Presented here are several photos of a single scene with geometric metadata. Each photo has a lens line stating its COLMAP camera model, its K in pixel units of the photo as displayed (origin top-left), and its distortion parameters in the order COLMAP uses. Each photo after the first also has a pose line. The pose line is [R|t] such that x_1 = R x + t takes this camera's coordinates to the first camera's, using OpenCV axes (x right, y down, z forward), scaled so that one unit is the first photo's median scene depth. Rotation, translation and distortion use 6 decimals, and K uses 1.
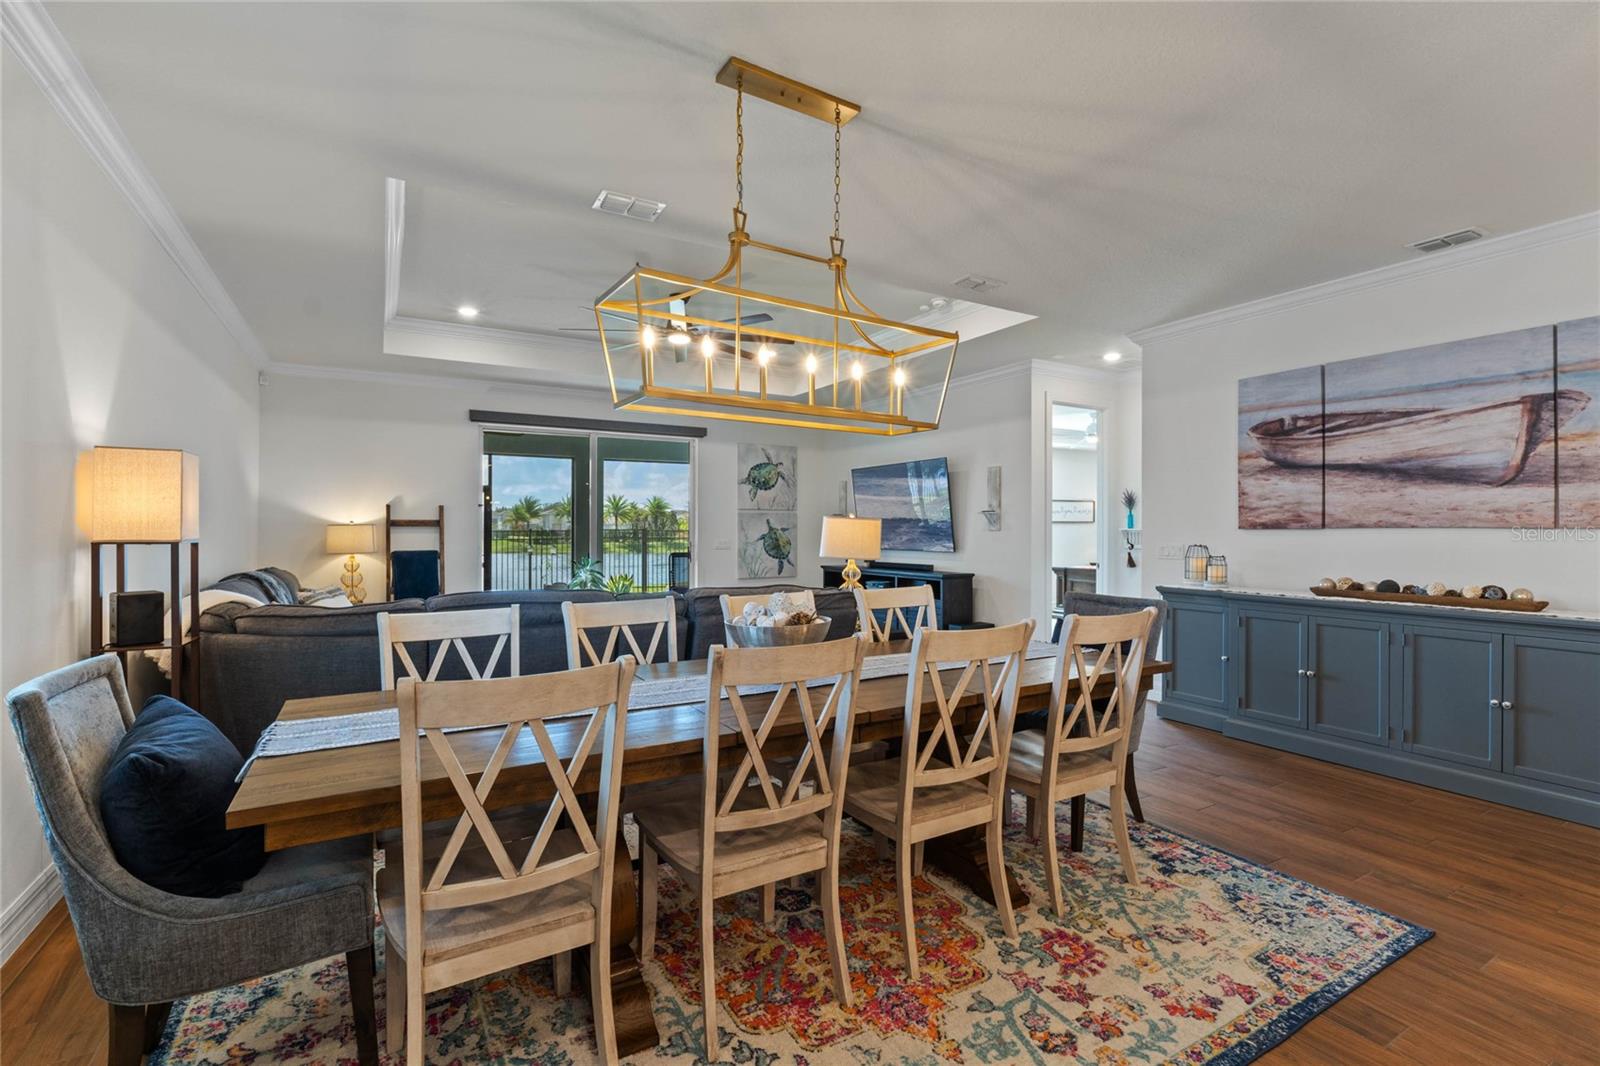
lens RADIAL K [[724.0, 0, 807.9], [0, 724.0, 526.0], [0, 0, 1]] dist [-0.004604, -0.000285]
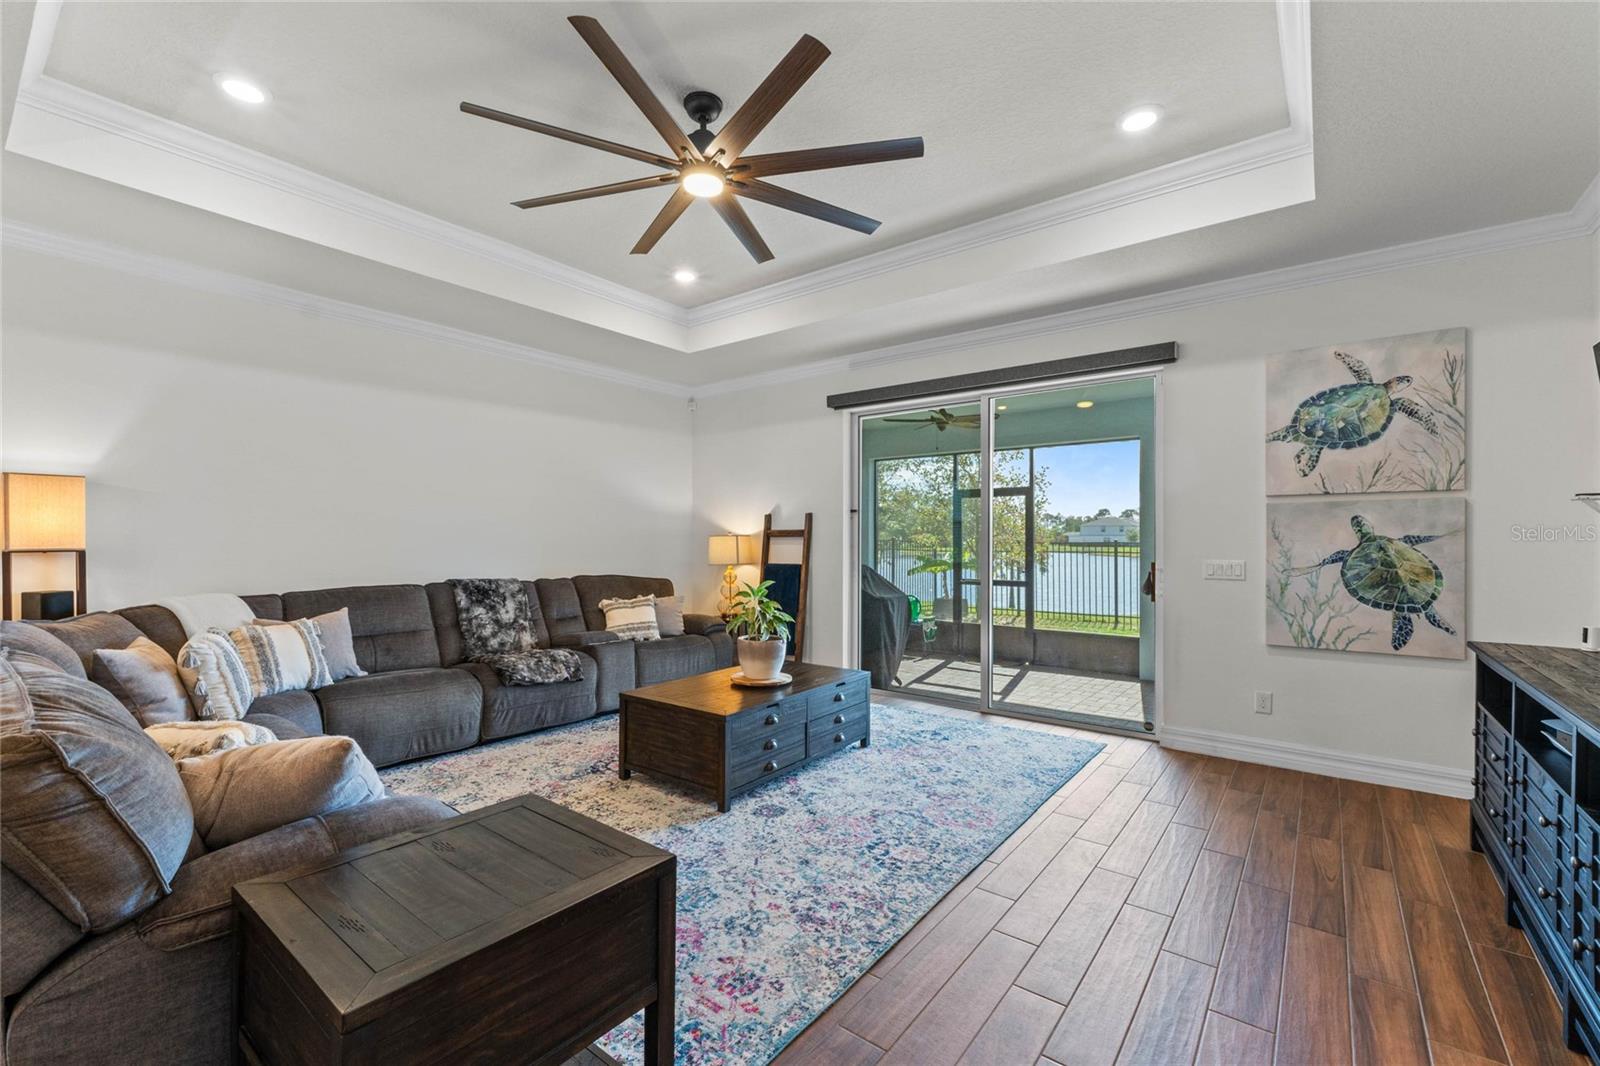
lens RADIAL K [[682.0, 0, 800.7], [0, 682.0, 538.0], [0, 0, 1]] dist [0.013358, -0.000352]
pose [[0.371919, -0.005183, -0.928251, 0.426358], [0.004604, 0.999982, -0.003739, 0.008315], [0.928254, -0.002883, 0.371936, 1.163861]]
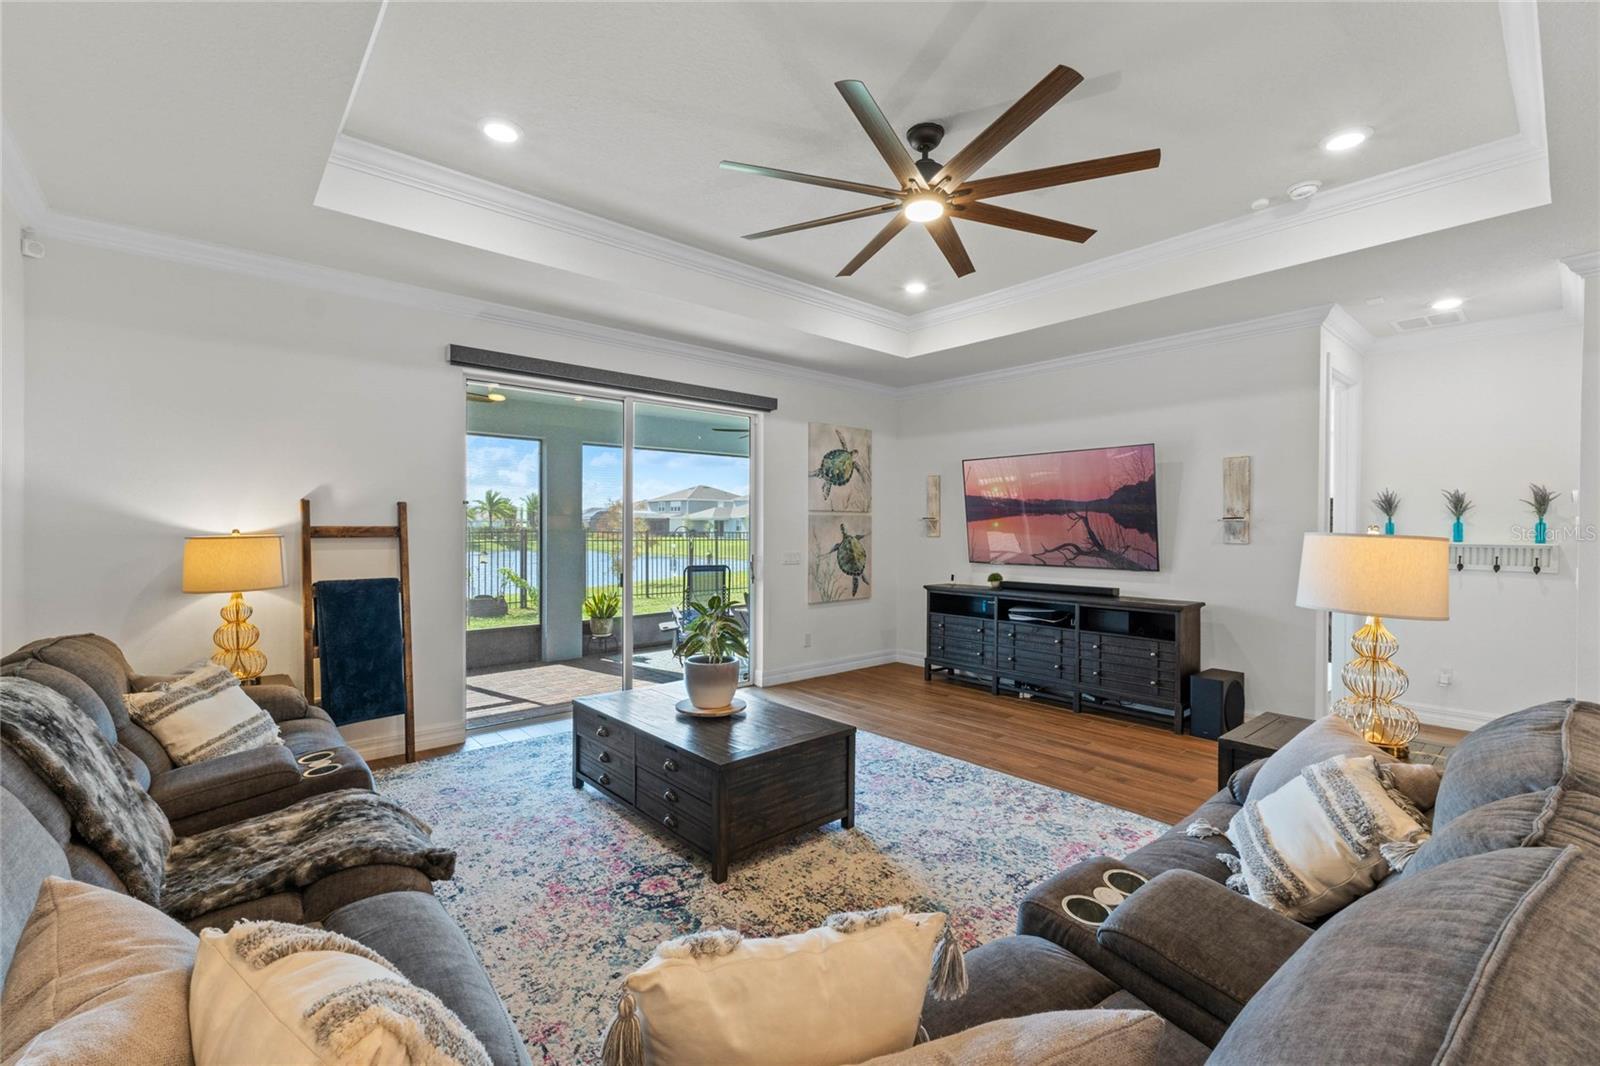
lens RADIAL K [[674.0, 0, 805.1], [0, 674.0, 531.6], [0, 0, 1]] dist [0.002710, 0.000182]
pose [[0.981981, 0.001561, 0.188975, -0.485676], [-0.003858, 0.999923, 0.011790, -0.020030], [-0.188942, -0.012307, 0.981911, 0.665901]]
